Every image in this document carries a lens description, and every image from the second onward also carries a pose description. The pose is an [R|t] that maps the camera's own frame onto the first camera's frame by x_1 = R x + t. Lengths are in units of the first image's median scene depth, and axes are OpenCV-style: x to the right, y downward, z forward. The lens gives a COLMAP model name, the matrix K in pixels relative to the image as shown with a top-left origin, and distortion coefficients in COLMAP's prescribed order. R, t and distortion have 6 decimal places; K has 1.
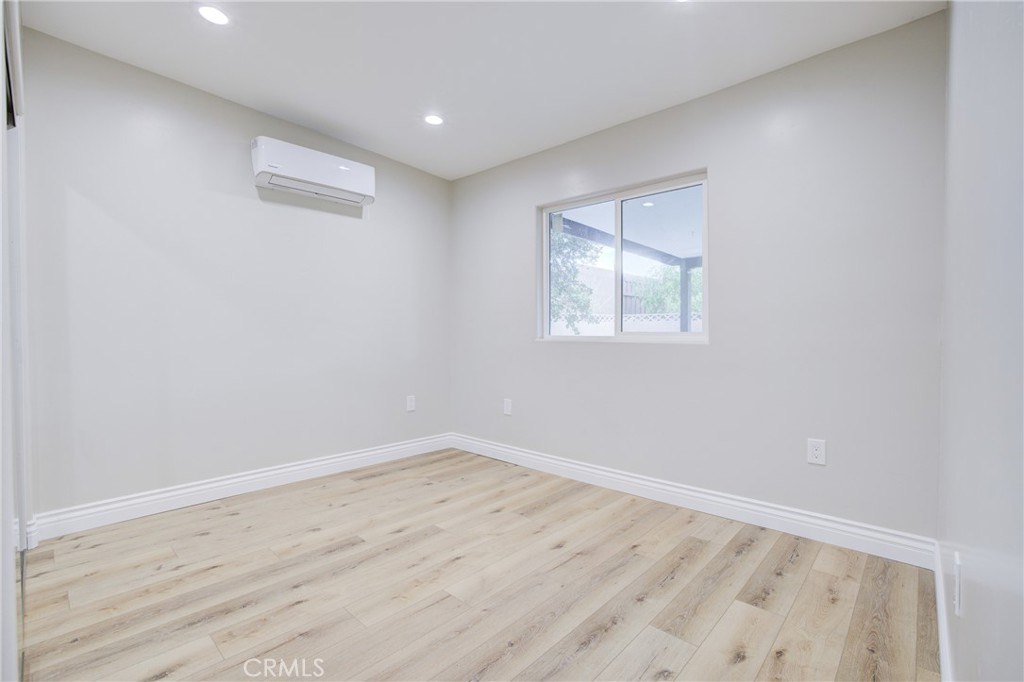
lens RADIAL K [[447.8, 0, 525.1], [0, 447.8, 330.7], [0, 0, 1]] dist [-0.038955, 0.015799]
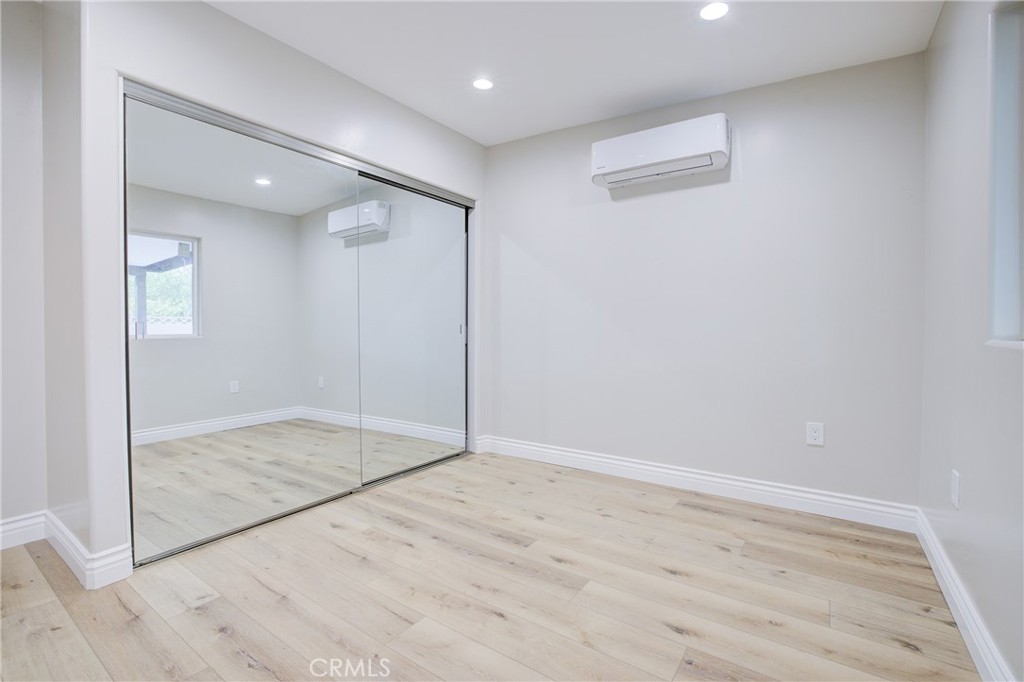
lens RADIAL K [[447.8, 0, 525.1], [0, 447.8, 330.7], [0, 0, 1]] dist [-0.038955, 0.015799]
pose [[0.146516, 0.009138, -0.989166, 0.529088], [0.008586, 0.999908, 0.010509, 0.000651], [0.989171, -0.010032, 0.146424, 0.788520]]
